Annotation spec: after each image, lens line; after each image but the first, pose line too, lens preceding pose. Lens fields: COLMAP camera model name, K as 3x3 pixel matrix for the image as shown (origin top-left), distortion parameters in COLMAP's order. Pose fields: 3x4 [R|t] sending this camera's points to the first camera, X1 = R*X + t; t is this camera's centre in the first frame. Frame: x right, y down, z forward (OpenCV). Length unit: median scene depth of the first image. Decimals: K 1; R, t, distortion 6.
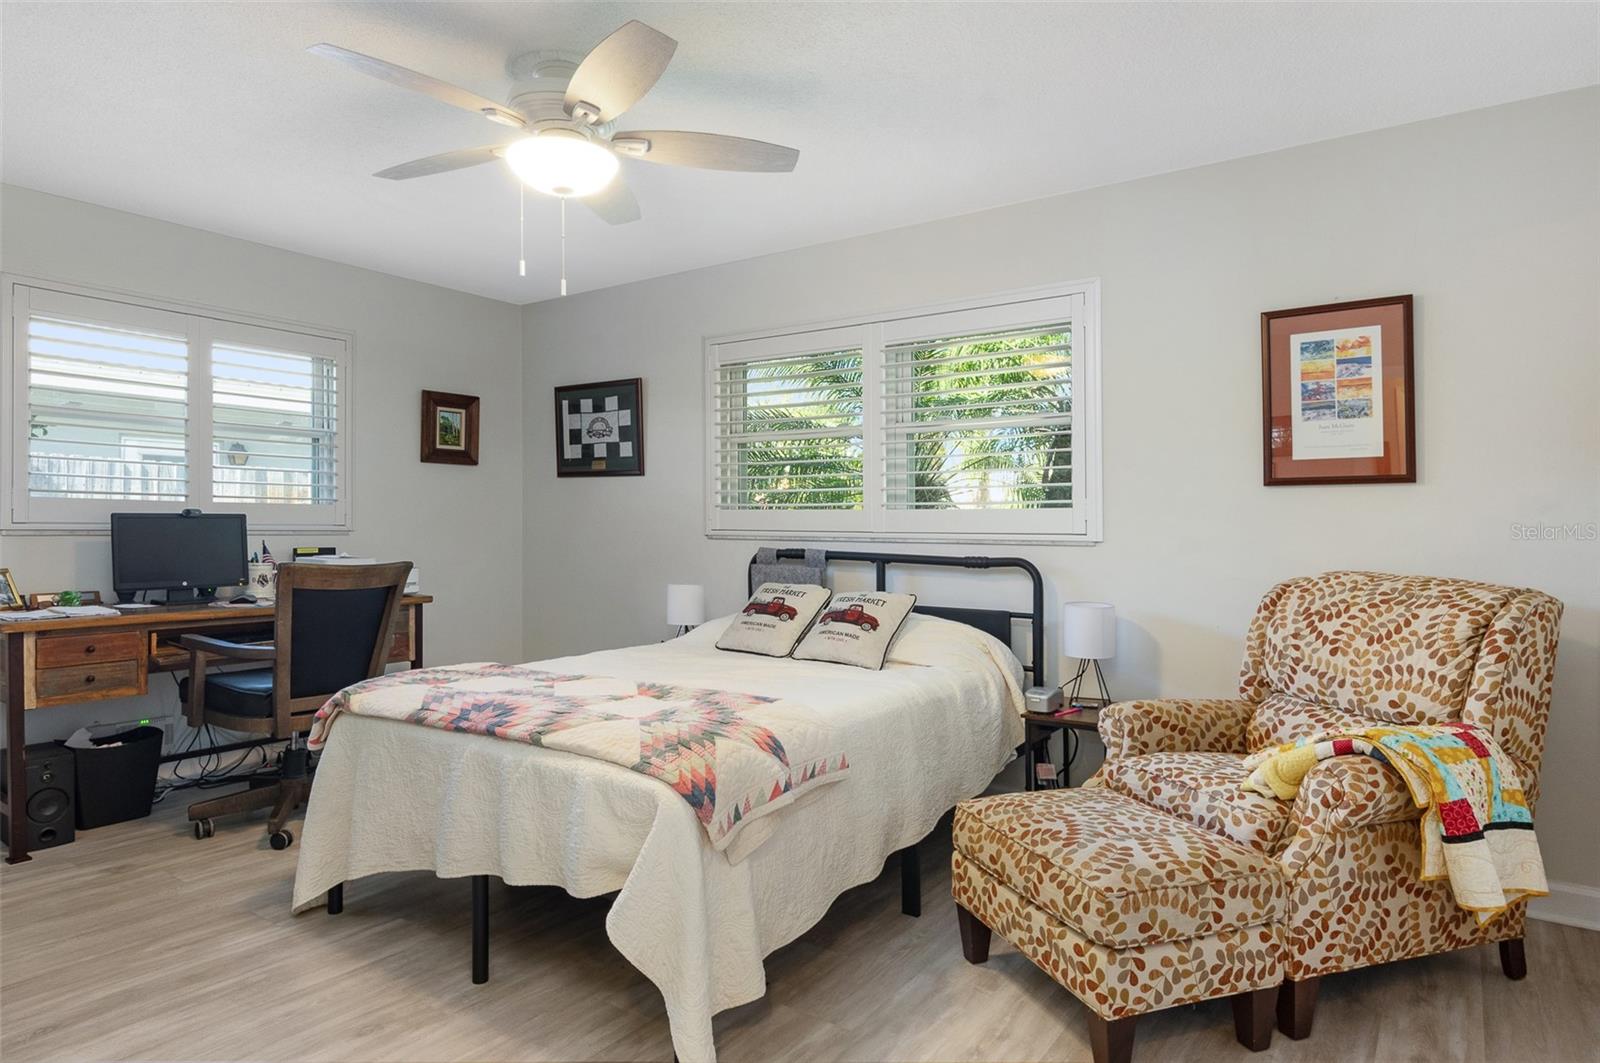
lens RADIAL K [[1006.5, 0, 801.3], [0, 1006.5, 526.7], [0, 0, 1]] dist [0.005857, 0.000524]
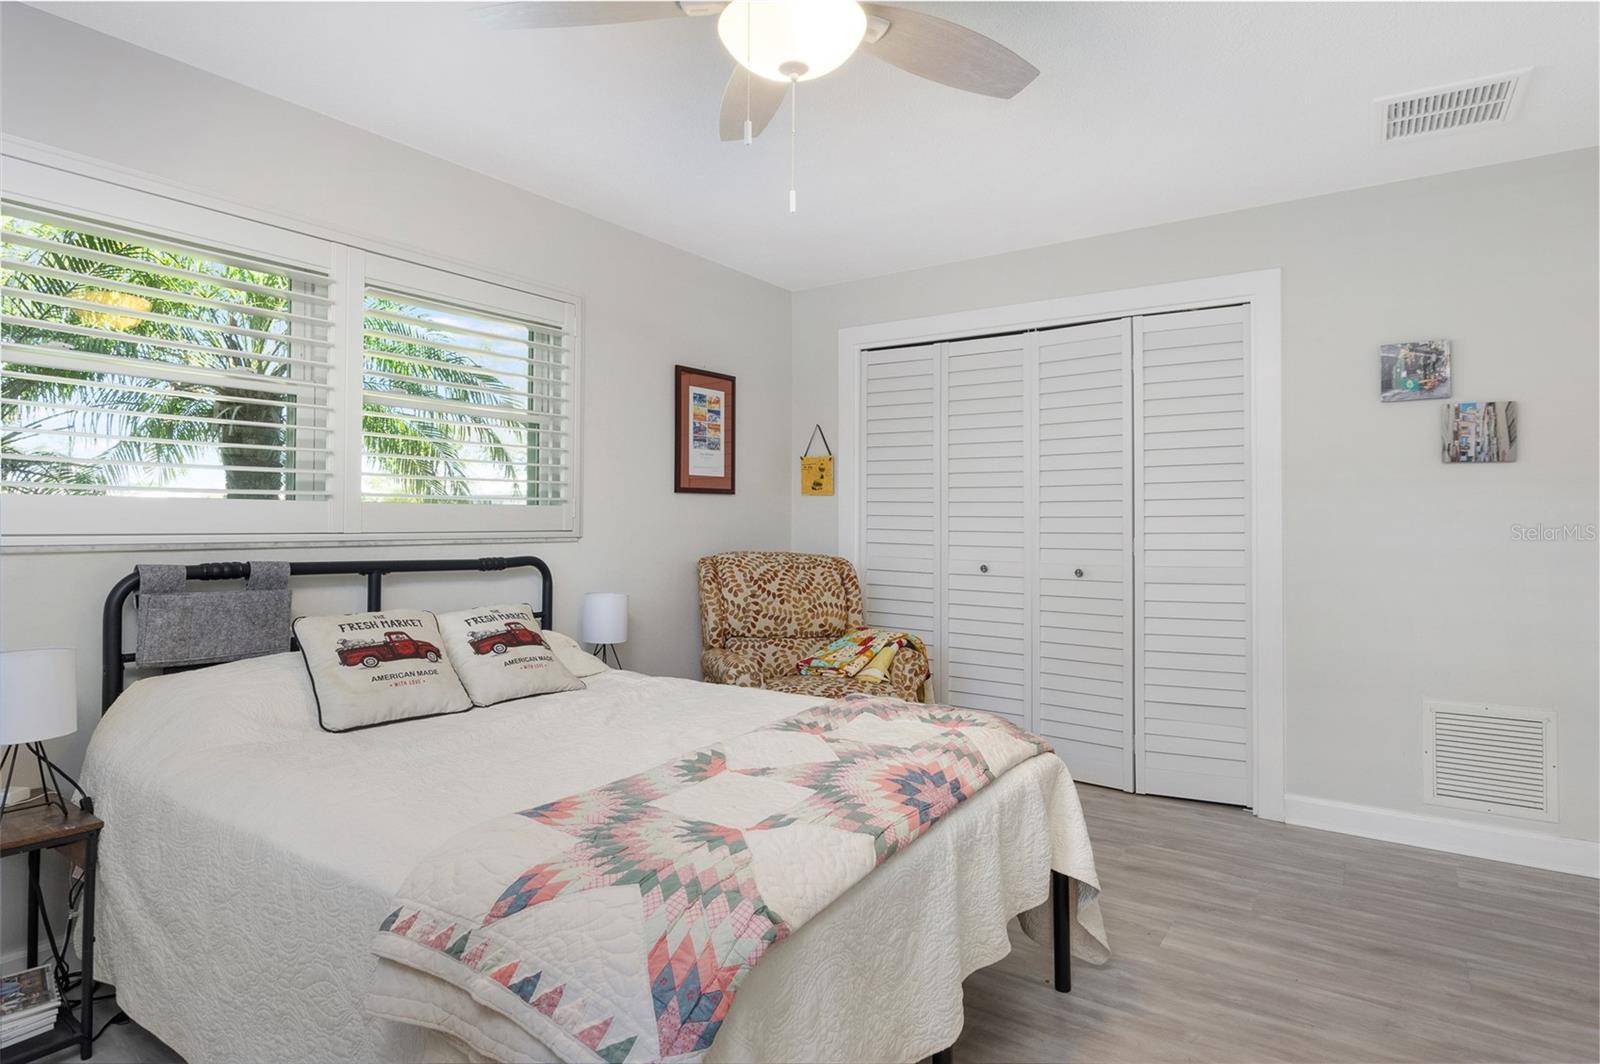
lens RADIAL K [[888.1, 0, 801.1], [0, 888.1, 522.8], [0, 0, 1]] dist [-0.020478, -0.000337]
pose [[-0.034458, -0.004596, 0.999396, -0.794667], [0.004250, 0.999980, 0.004745, -0.005555], [-0.999397, 0.004411, -0.034438, 0.939576]]
